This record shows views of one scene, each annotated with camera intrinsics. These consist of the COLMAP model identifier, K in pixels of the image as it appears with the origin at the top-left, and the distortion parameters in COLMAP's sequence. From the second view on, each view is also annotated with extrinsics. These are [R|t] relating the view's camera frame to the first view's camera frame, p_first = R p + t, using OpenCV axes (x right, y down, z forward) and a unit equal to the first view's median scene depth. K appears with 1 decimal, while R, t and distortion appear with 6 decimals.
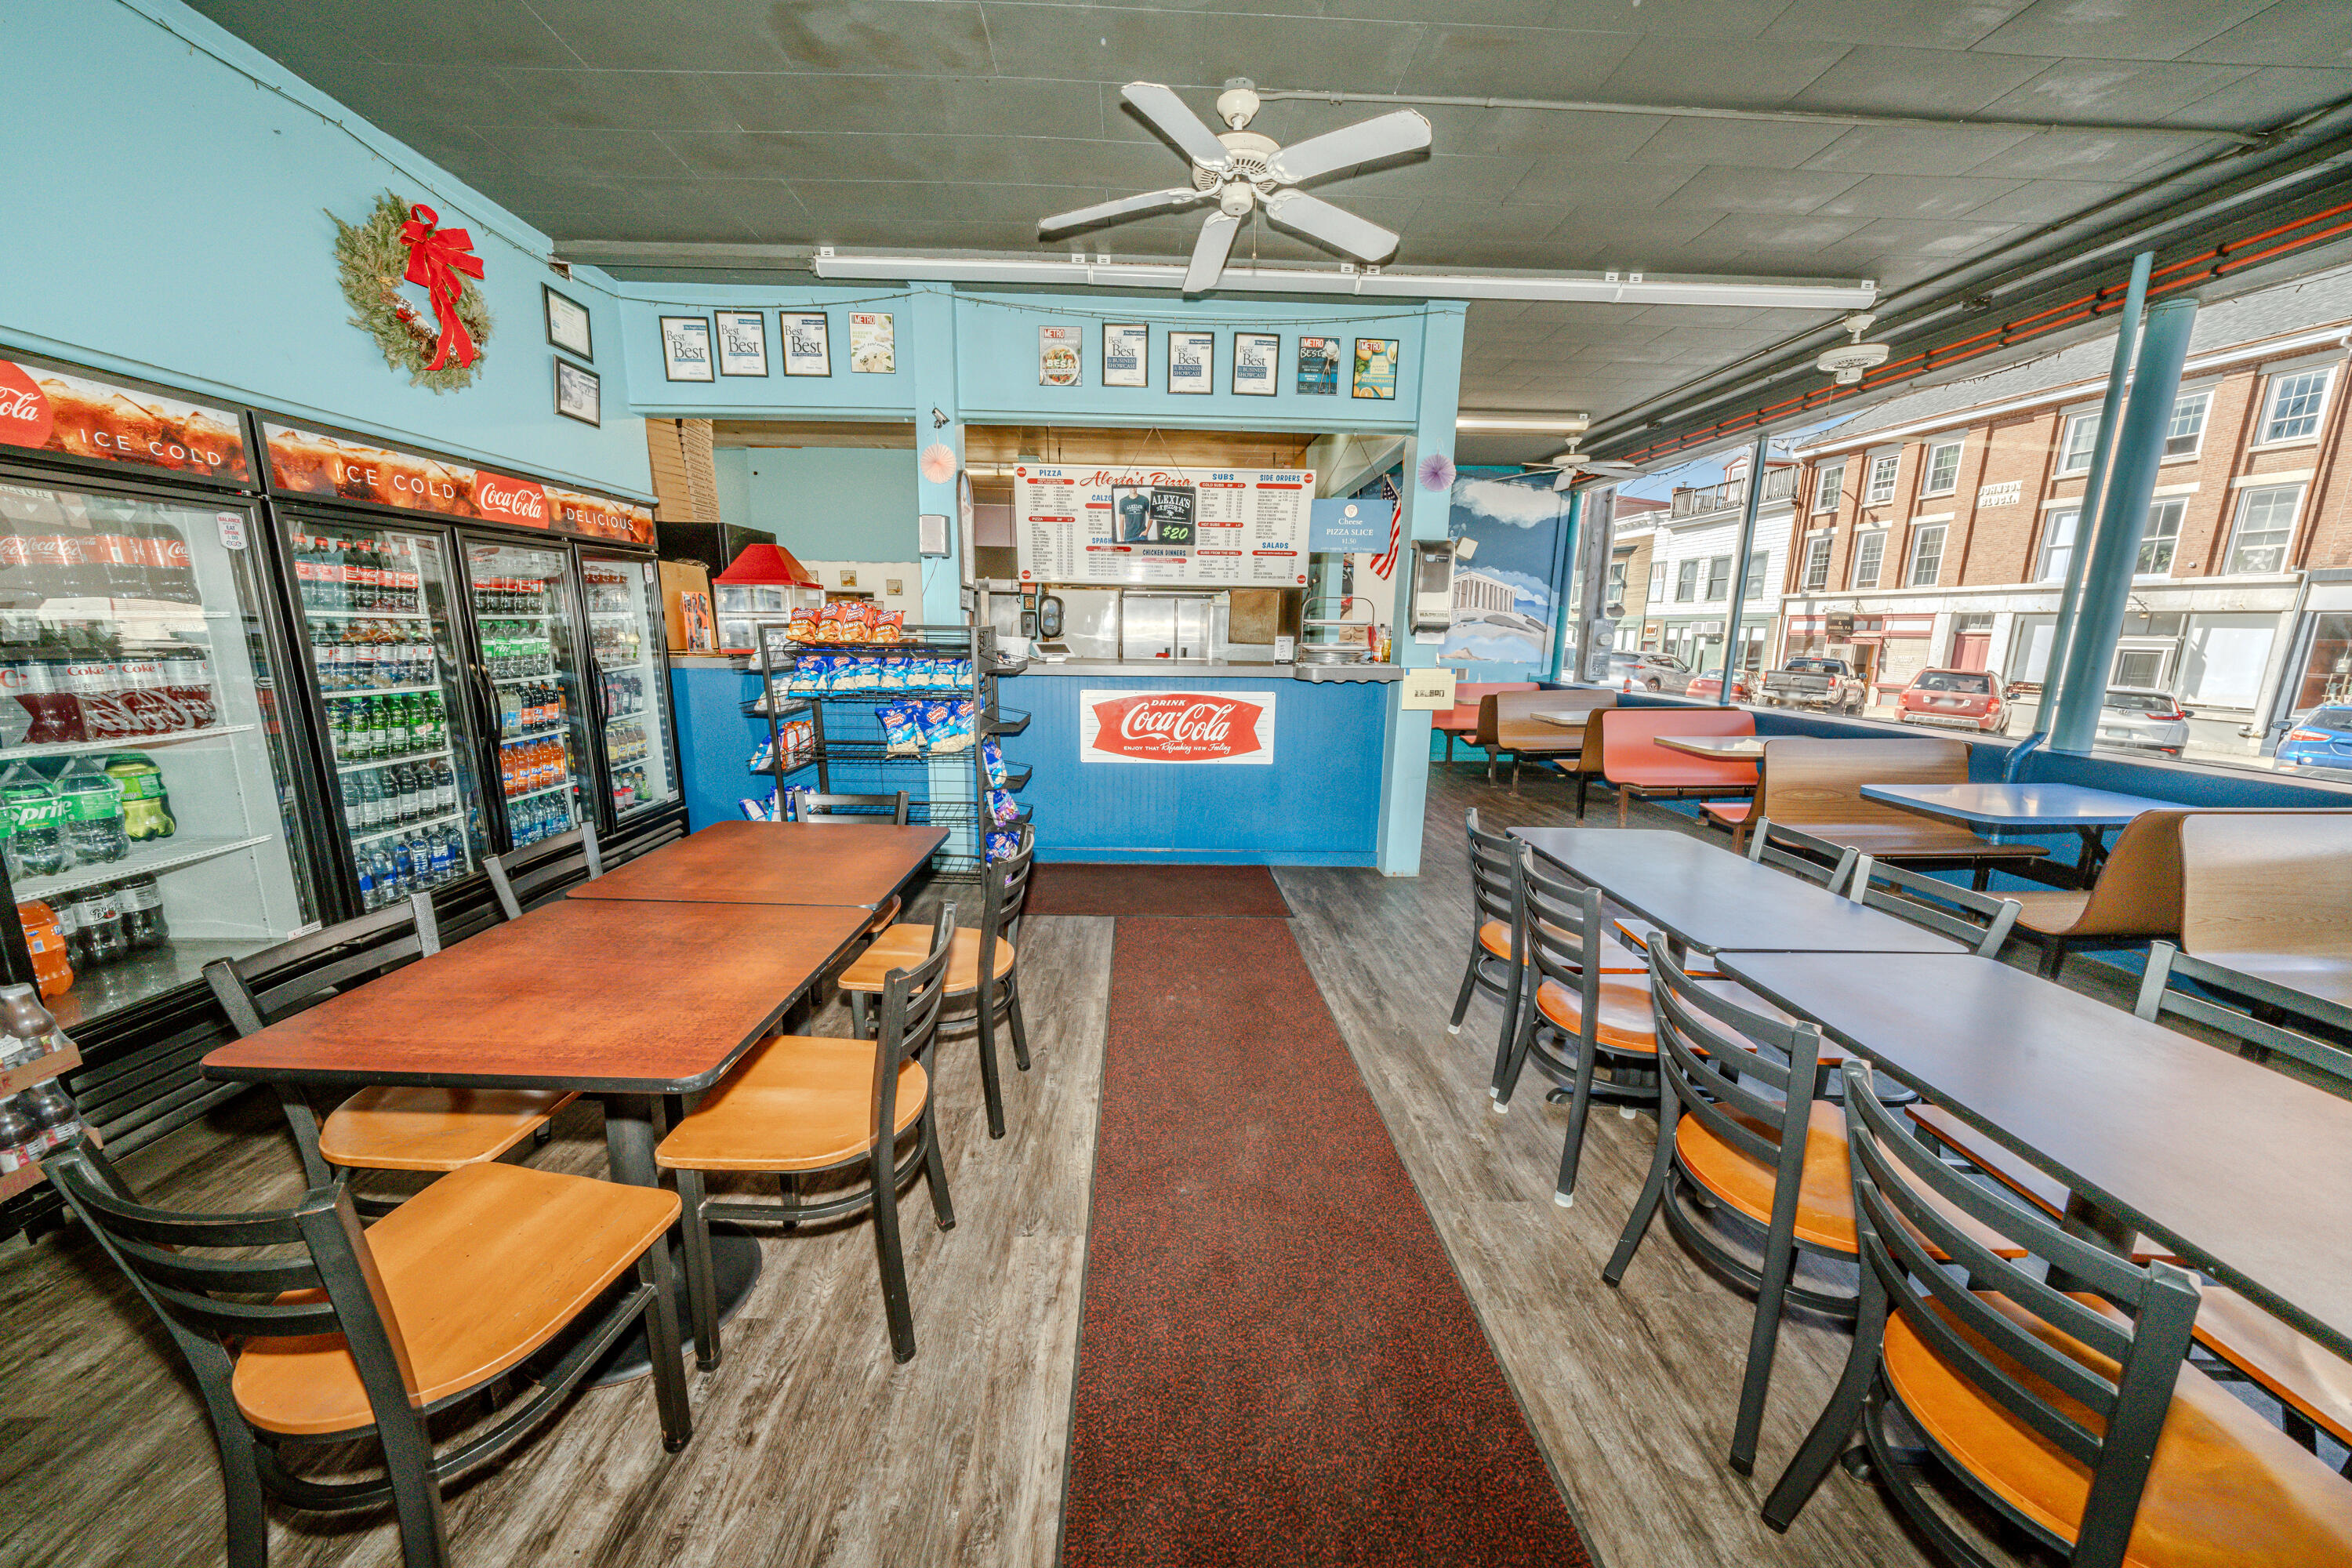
lens RADIAL K [[803.5, 0, 1172.5], [0, 803.5, 788.1], [0, 0, 1]] dist [-0.004894, 0.000003]
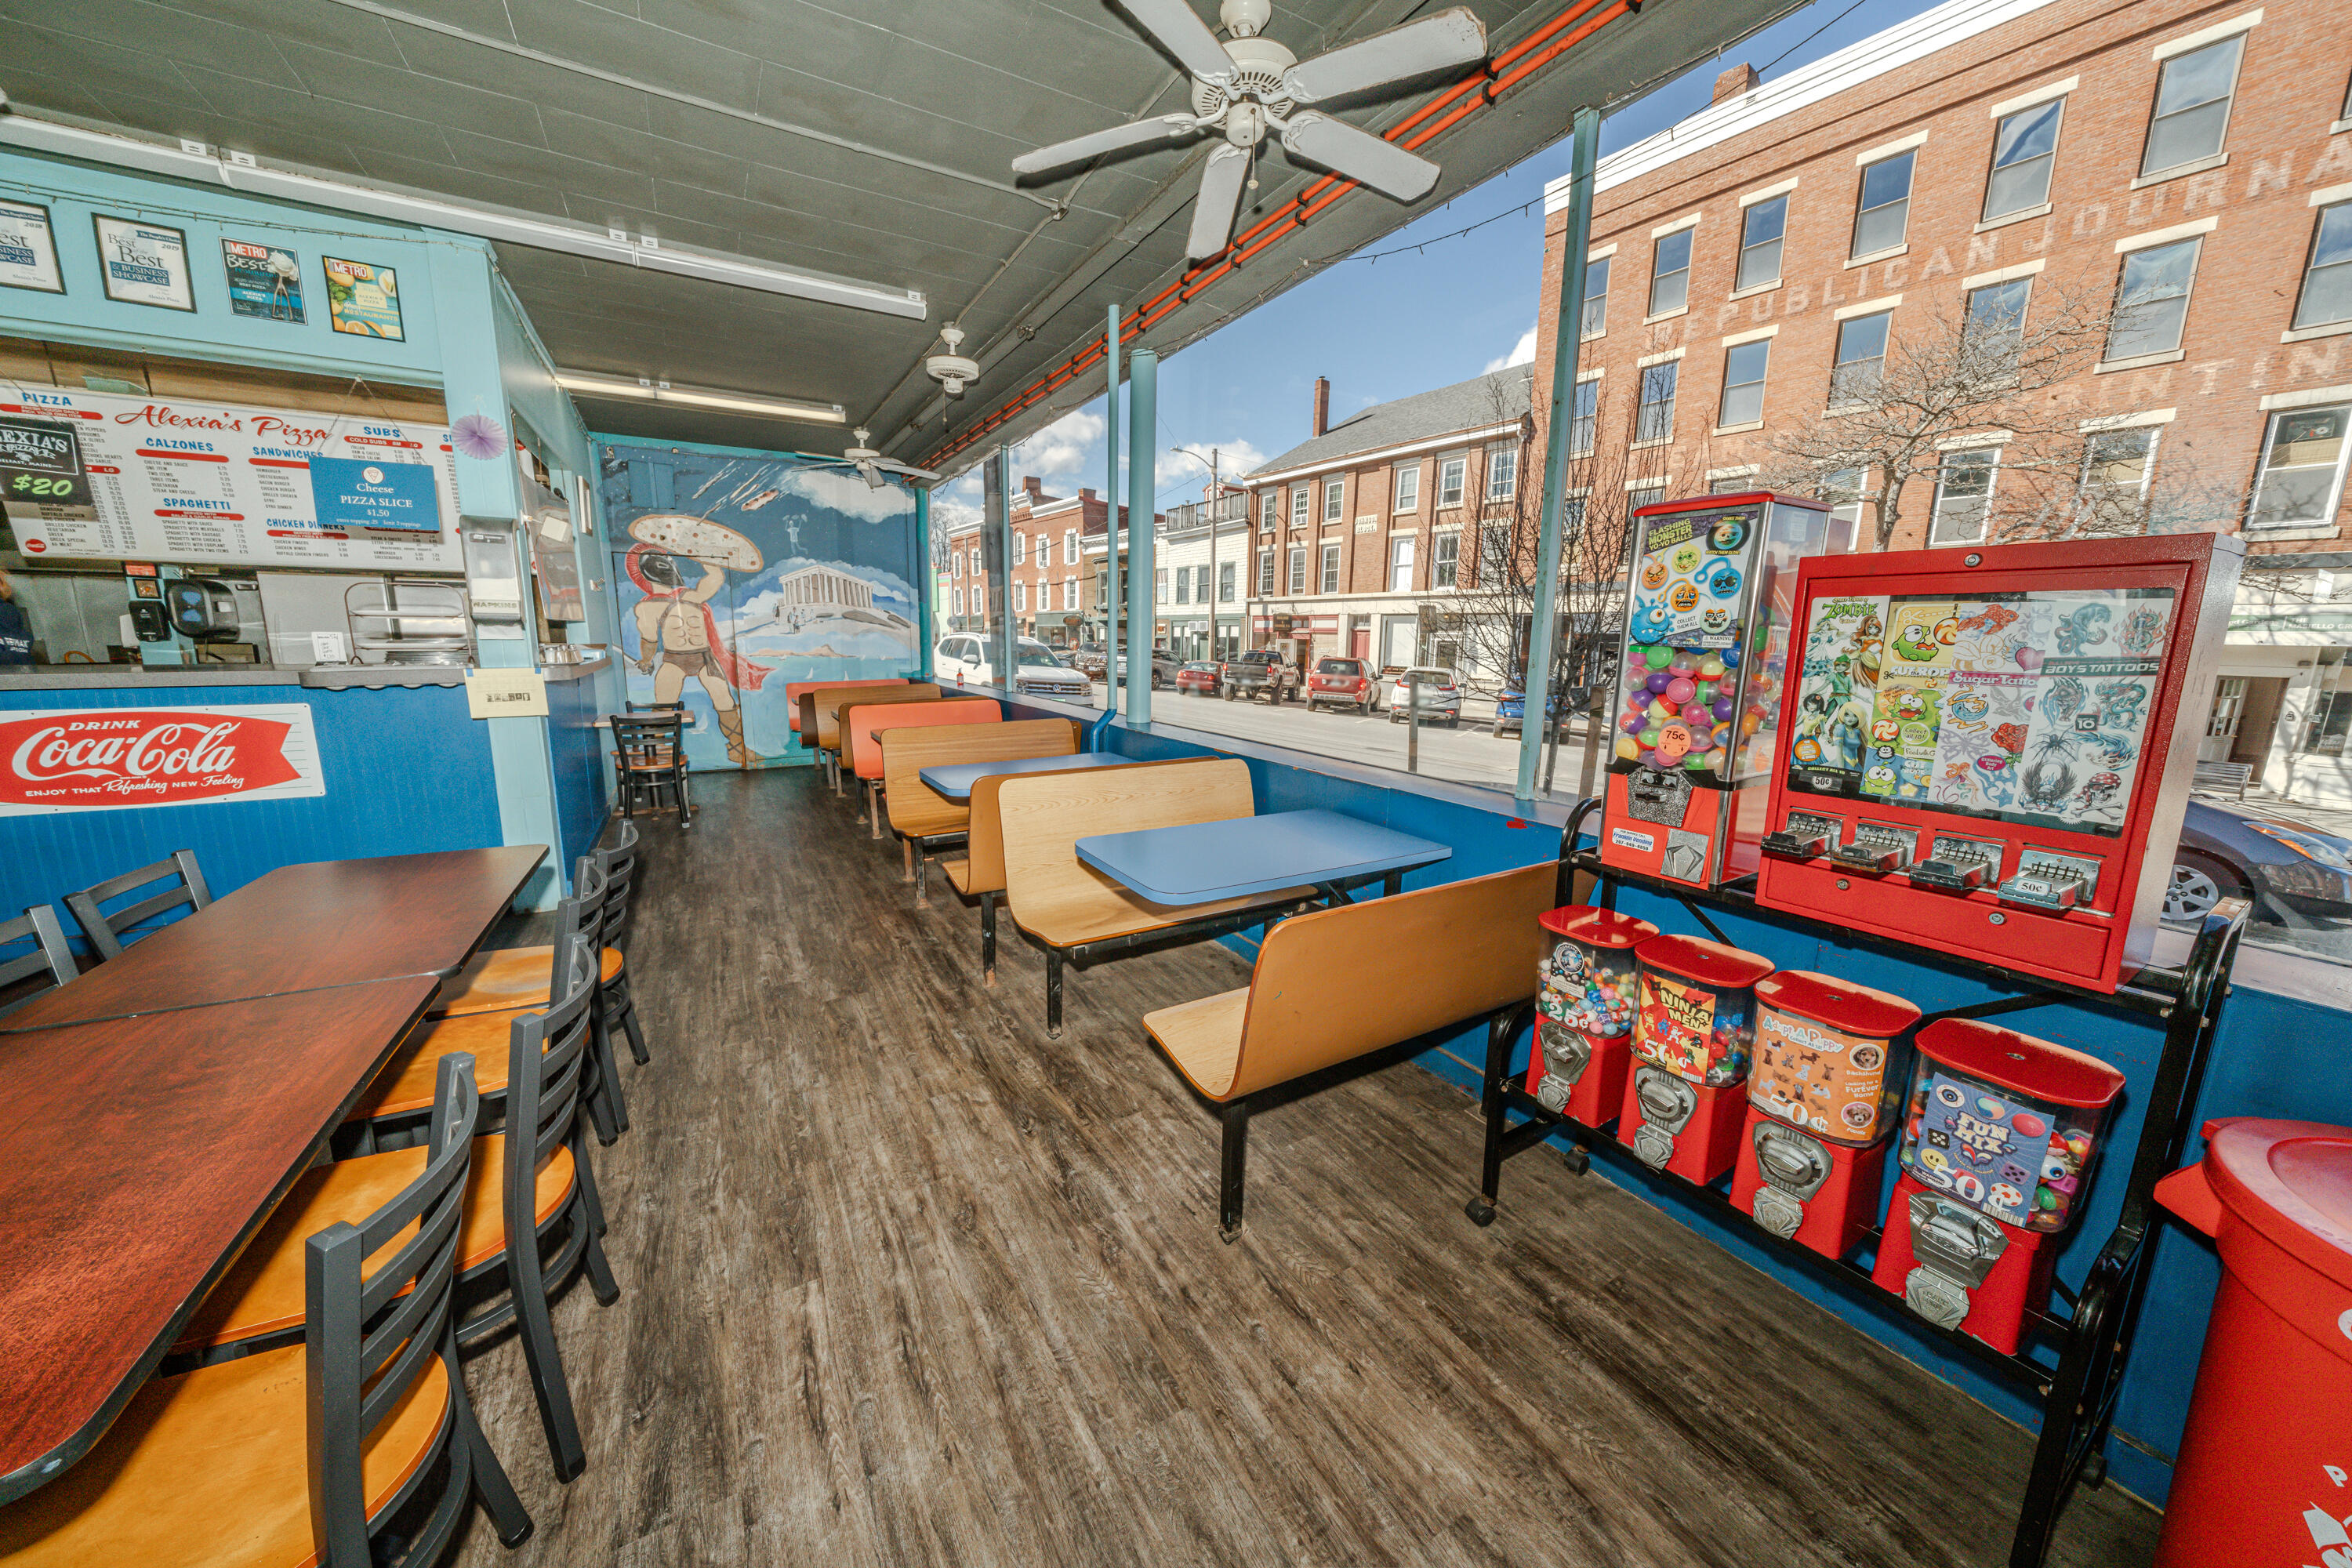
lens RADIAL K [[803.5, 0, 1167.8], [0, 803.5, 783.8], [0, 0, 1]] dist [-0.004894, 0.000003]
pose [[0.882517, -0.091595, 0.461274, 0.518430], [0.094074, 0.995408, 0.017672, 0.023452], [-0.460774, 0.027798, 0.887082, -0.068267]]
